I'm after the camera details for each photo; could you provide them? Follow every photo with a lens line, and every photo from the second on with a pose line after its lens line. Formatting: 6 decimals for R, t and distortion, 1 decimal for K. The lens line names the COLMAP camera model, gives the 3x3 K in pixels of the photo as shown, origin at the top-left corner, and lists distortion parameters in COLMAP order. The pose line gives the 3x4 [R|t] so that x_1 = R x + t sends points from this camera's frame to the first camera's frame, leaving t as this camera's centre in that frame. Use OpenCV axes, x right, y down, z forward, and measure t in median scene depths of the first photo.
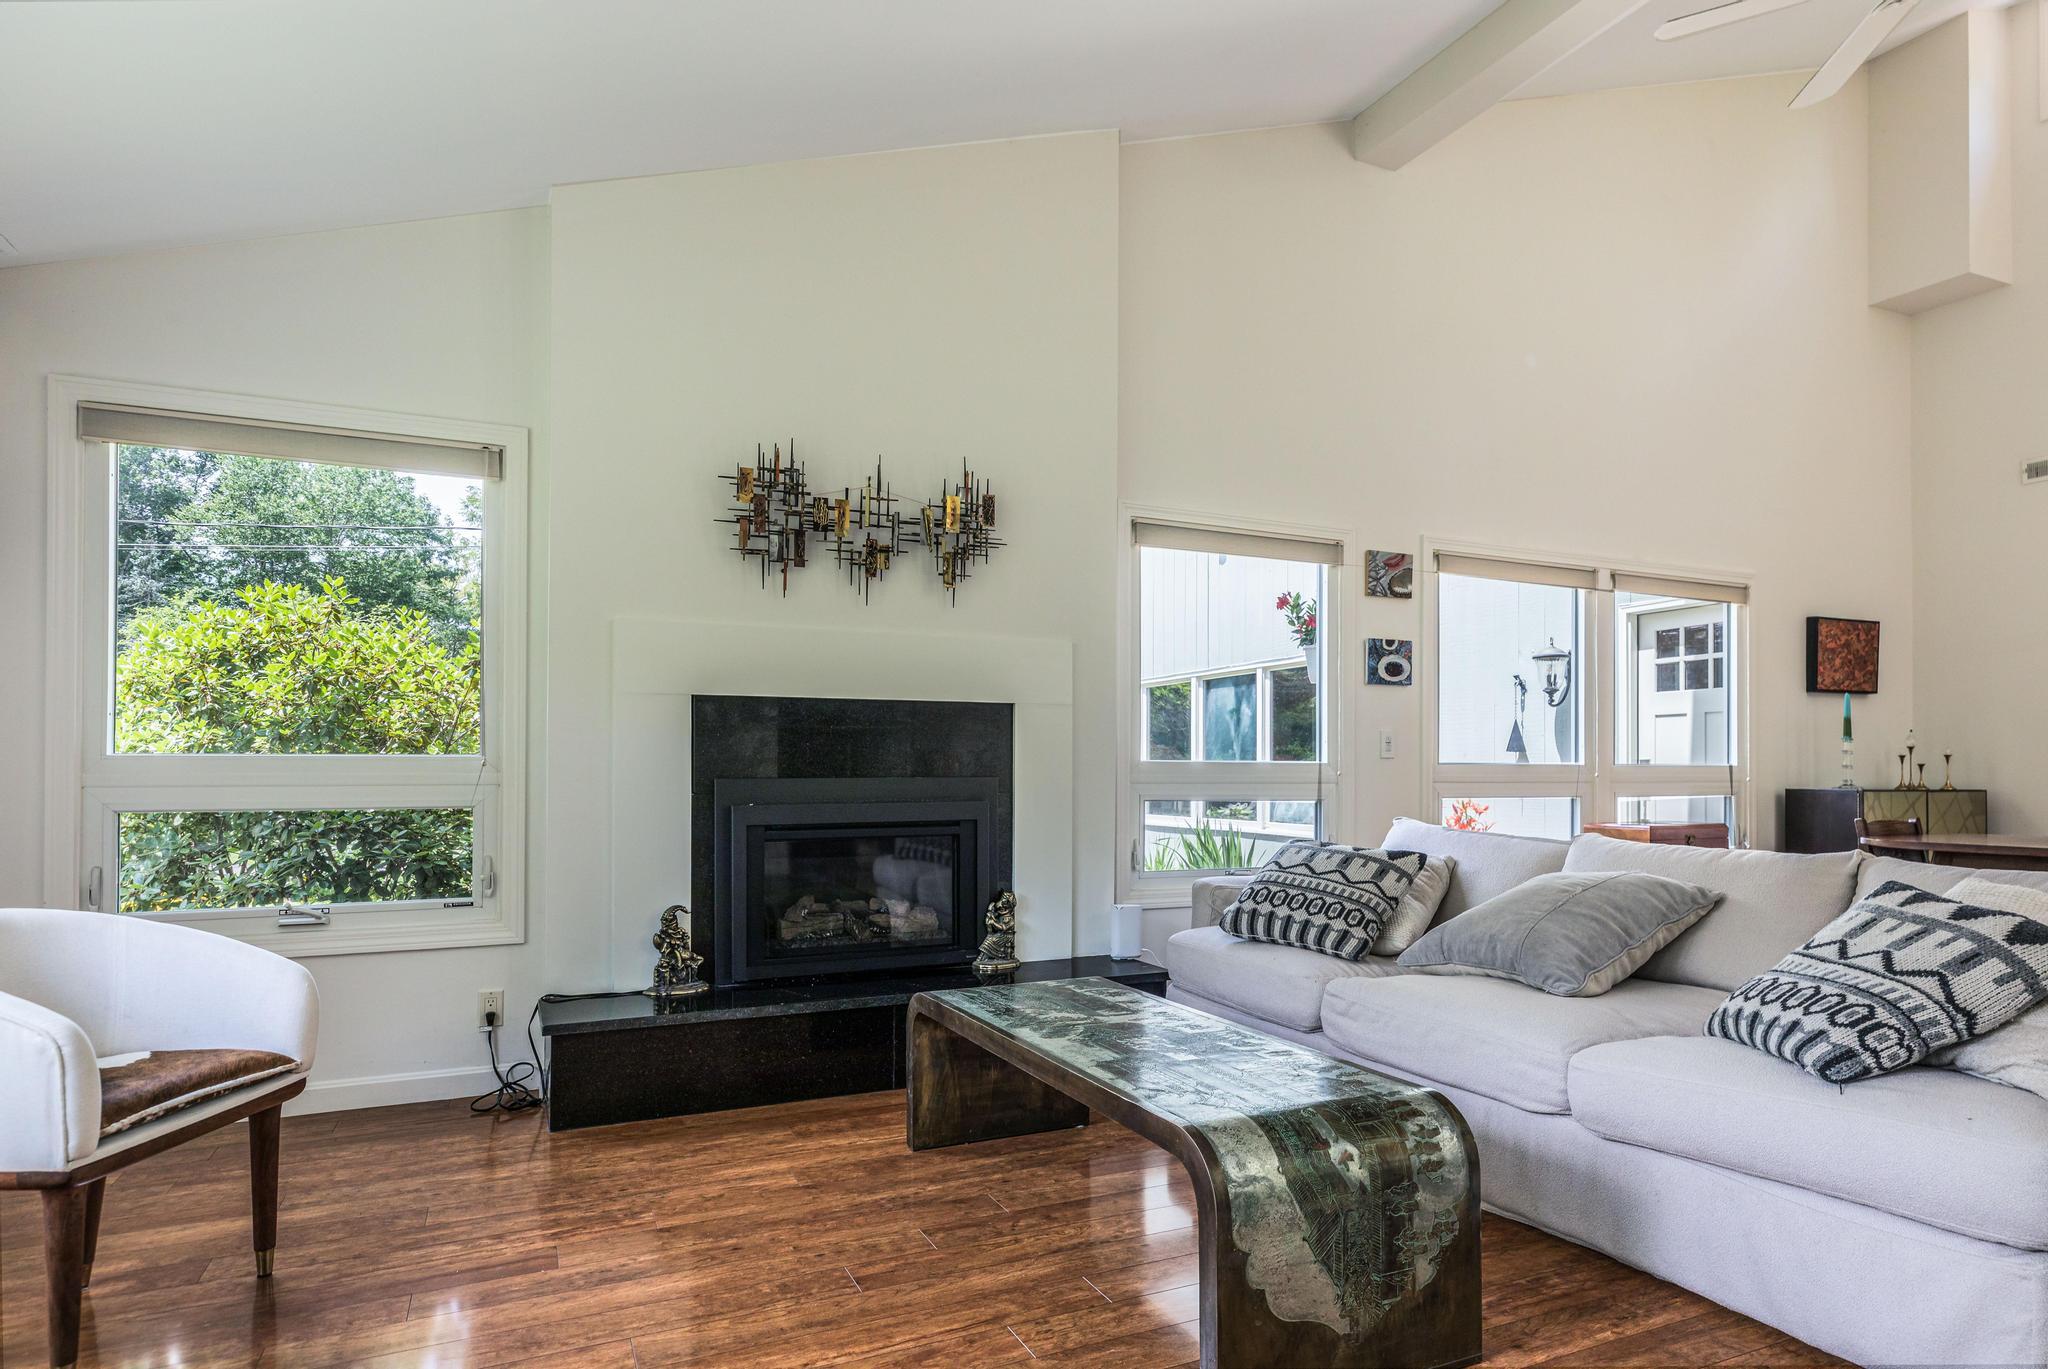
lens RADIAL K [[1181.5, 0, 1046.3], [0, 1181.5, 761.4], [0, 0, 1]] dist [0.009890, -0.002190]
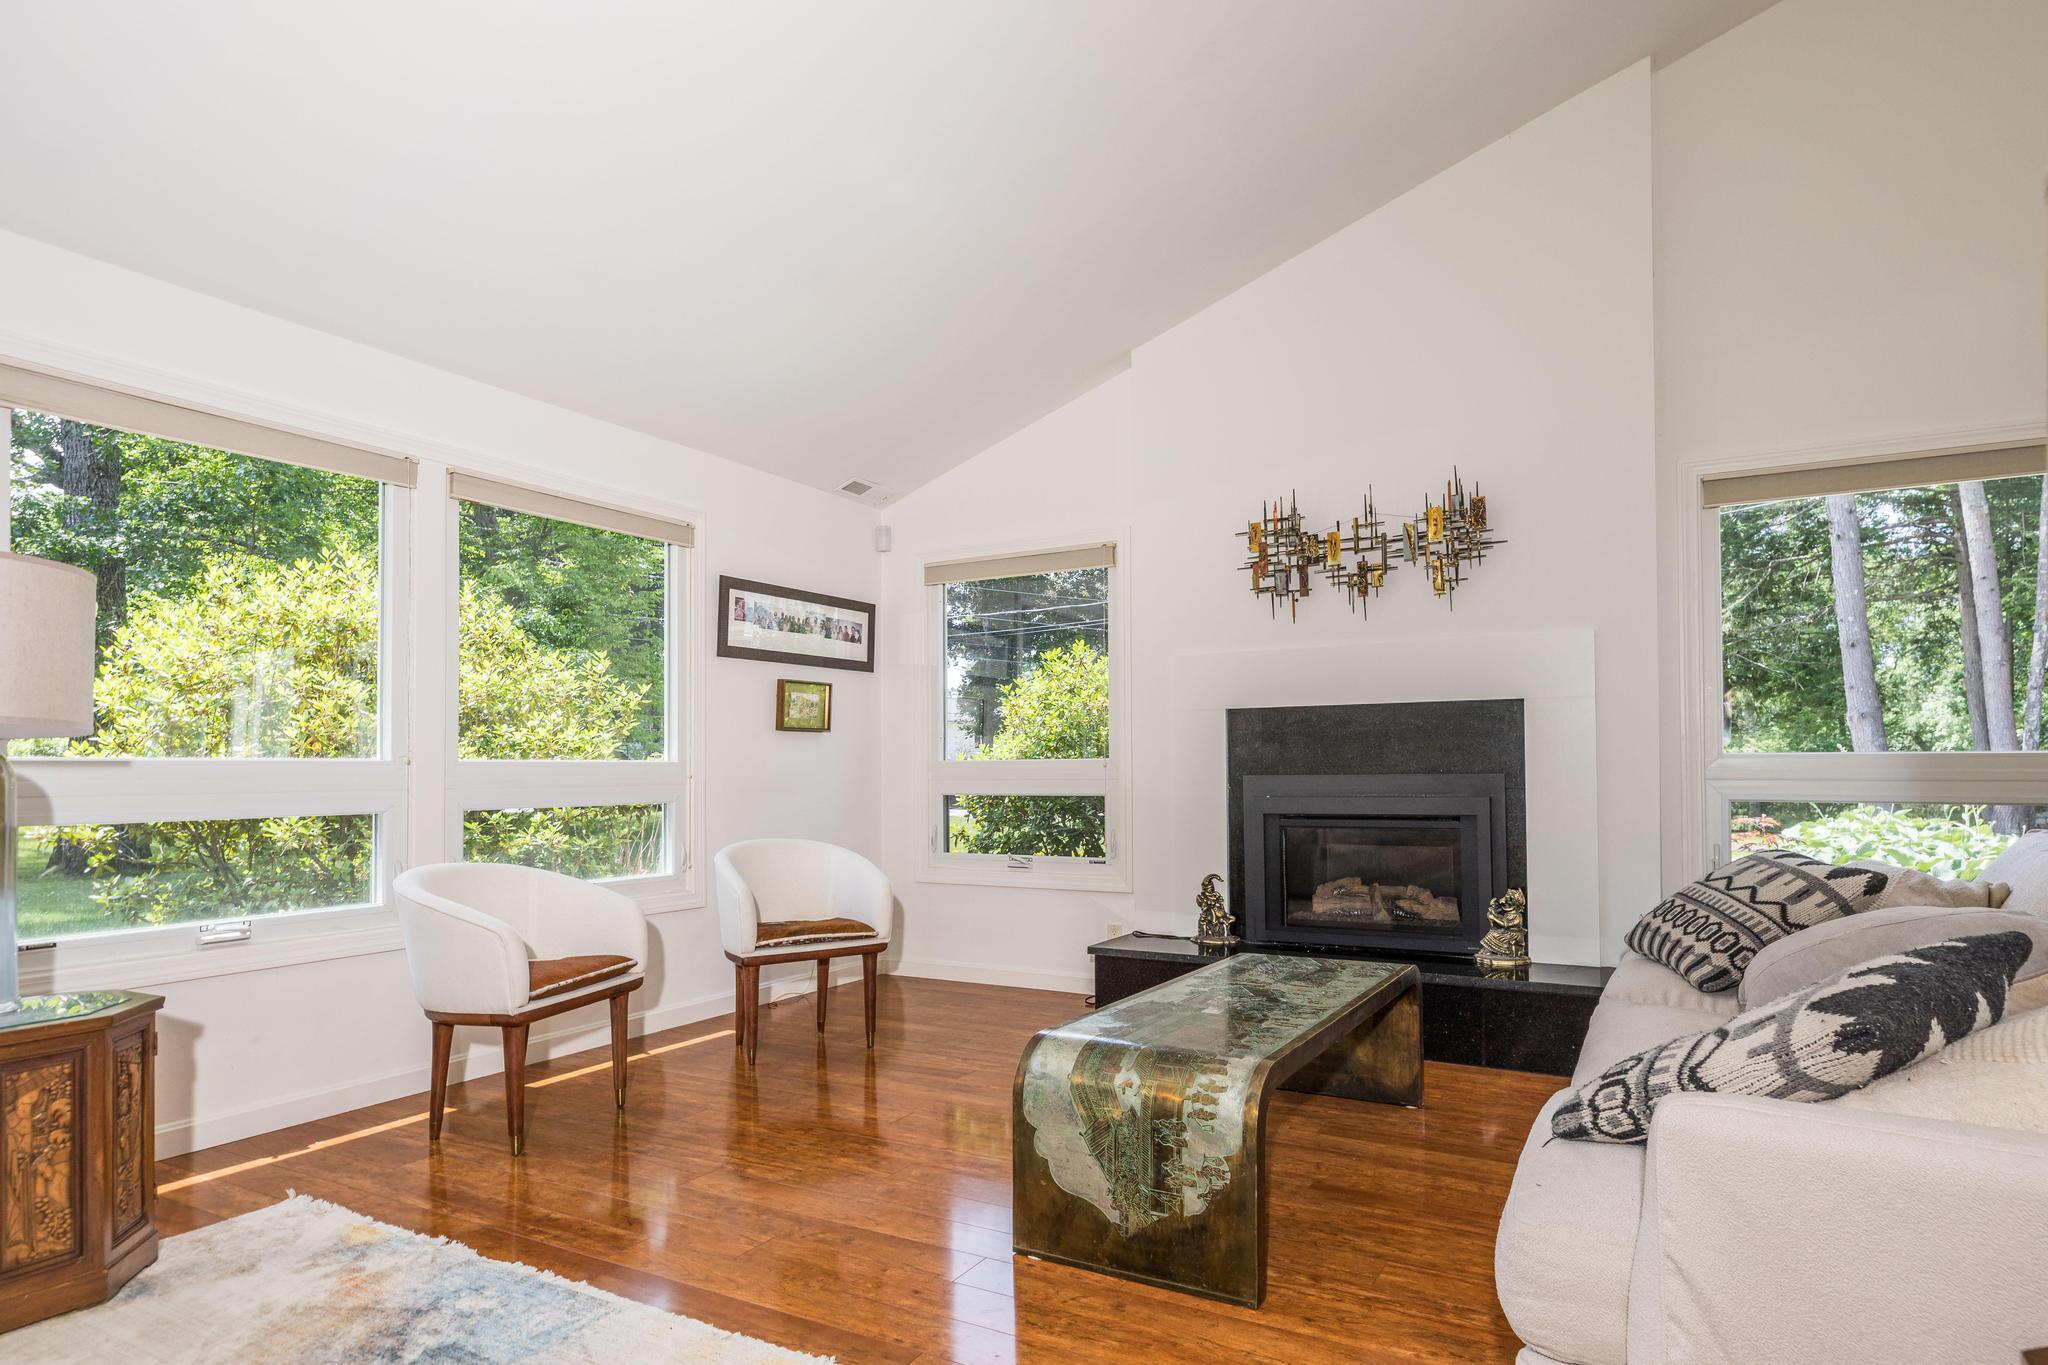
lens RADIAL K [[1181.5, 0, 1046.3], [0, 1181.5, 759.4], [0, 0, 1]] dist [0.009890, -0.002190]
pose [[0.568491, -0.009907, -0.822630, 0.617849], [0.011326, 0.999927, -0.004216, 0.000520], [0.822612, -0.006920, 0.568561, 0.118282]]
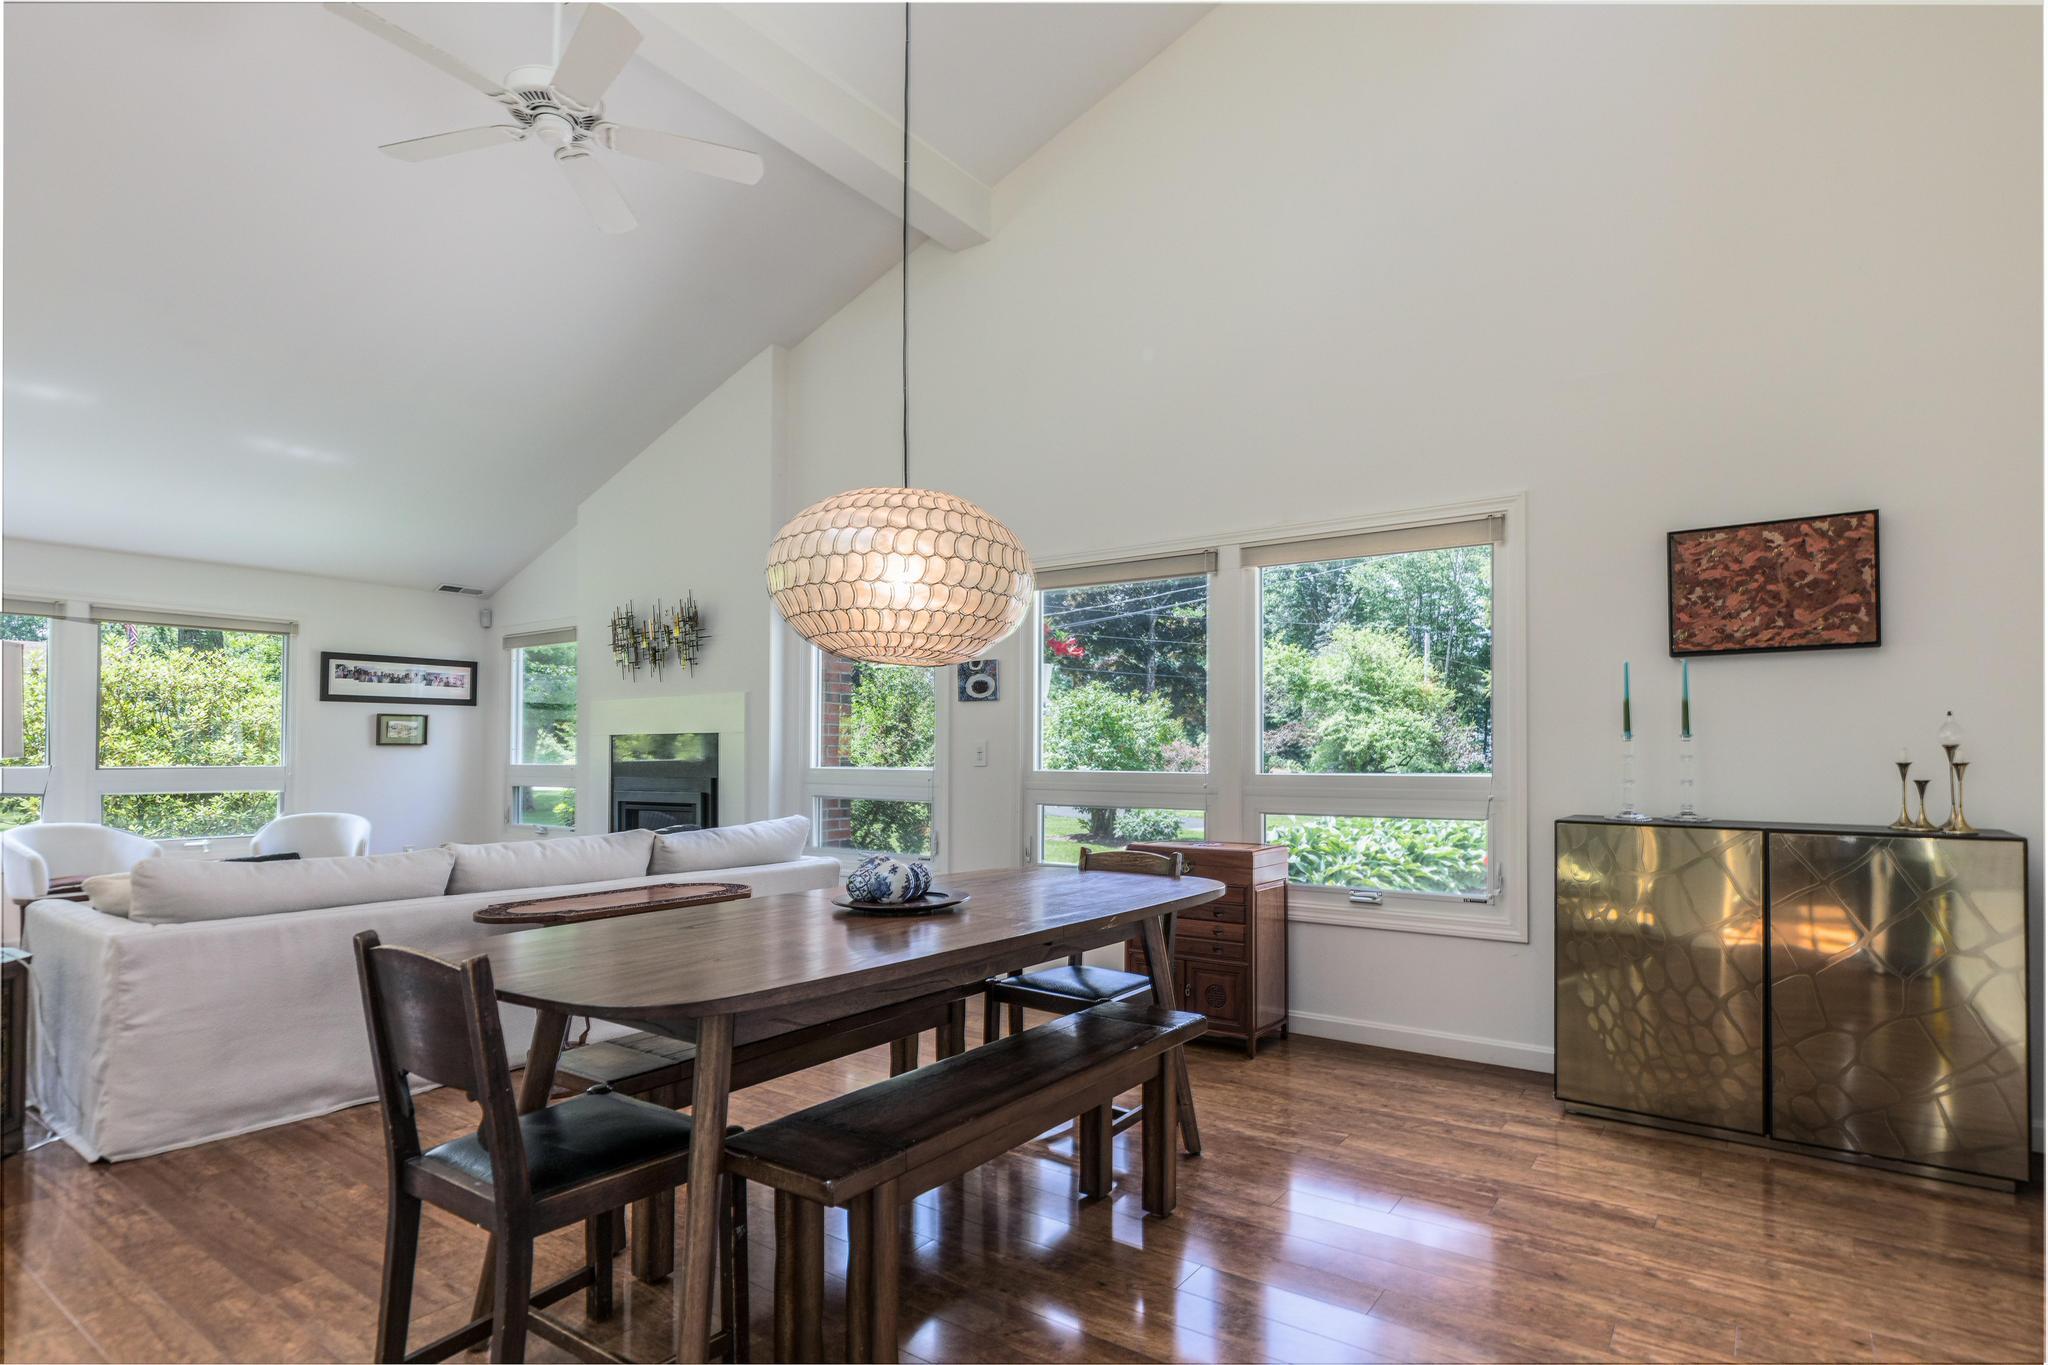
lens RADIAL K [[1074.0, 0, 1054.6], [0, 1074.0, 748.0], [0, 0, 1]] dist [0.002546, -0.000237]
pose [[0.480784, -0.007376, -0.876808, 1.628896], [0.006123, 0.999968, -0.005054, -0.019213], [0.876818, -0.002938, 0.480814, 0.765122]]
